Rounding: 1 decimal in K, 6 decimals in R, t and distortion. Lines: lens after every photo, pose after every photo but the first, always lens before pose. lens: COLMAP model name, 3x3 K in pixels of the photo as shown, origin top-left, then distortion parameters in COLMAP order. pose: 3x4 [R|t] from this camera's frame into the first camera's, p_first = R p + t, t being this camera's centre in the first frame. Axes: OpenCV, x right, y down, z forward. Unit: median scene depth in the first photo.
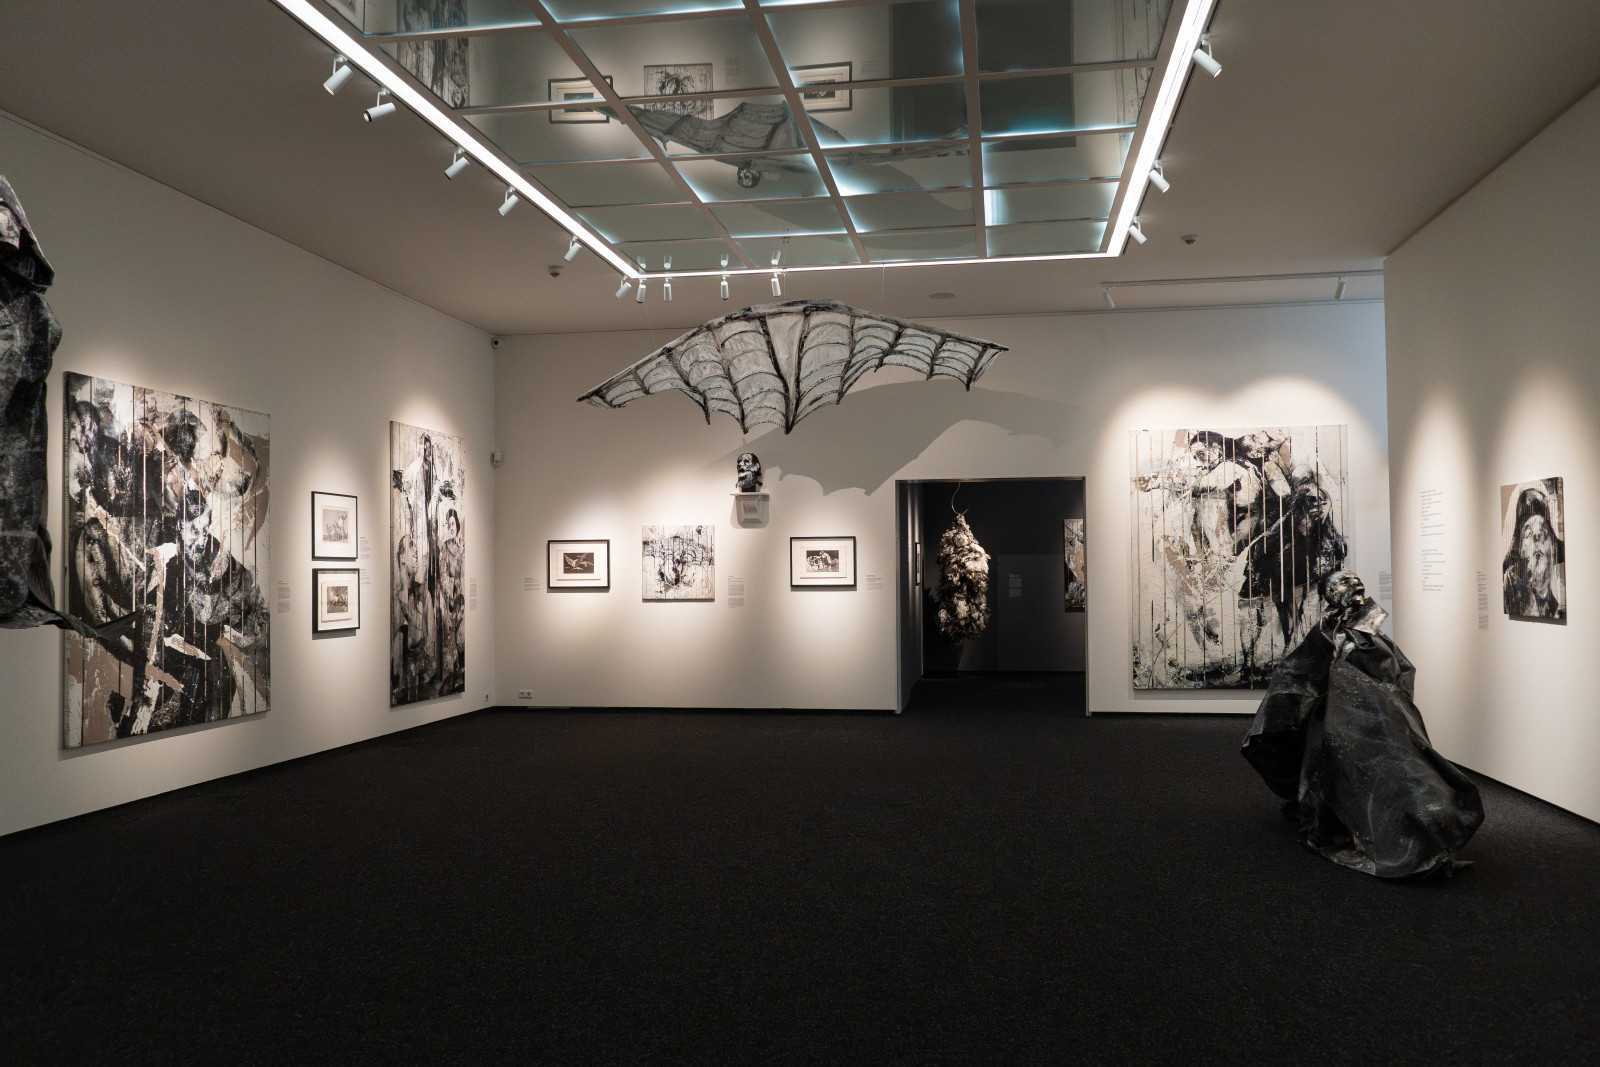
lens RADIAL K [[1258.3, 0, 800.0], [0, 1258.3, 533.5], [0, 0, 1]] dist [-0.006601, -0.002234]
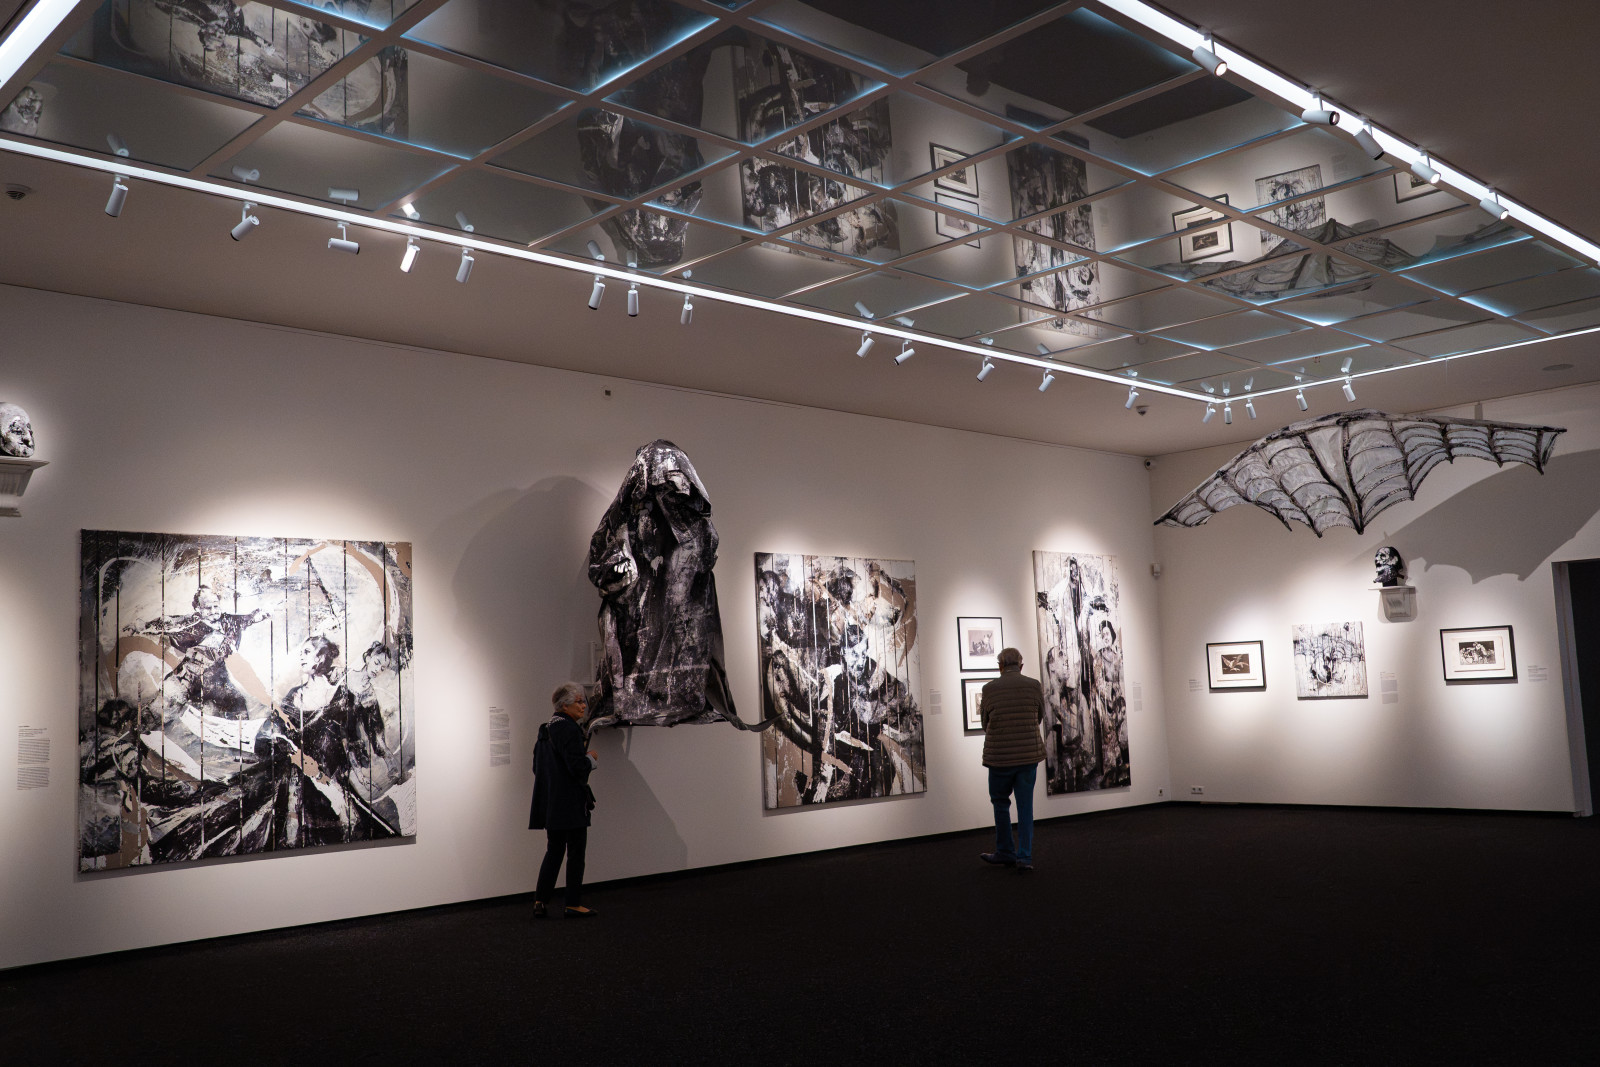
lens RADIAL K [[1456.8, 0, 800.0], [0, 1456.8, 533.5], [0, 0, 1]] dist [0.005544, 0.003252]
pose [[0.798500, -0.090613, -0.595136, 0.359134], [0.052054, 0.995297, -0.081699, -0.005883], [0.599740, 0.034258, 0.799461, -0.256429]]
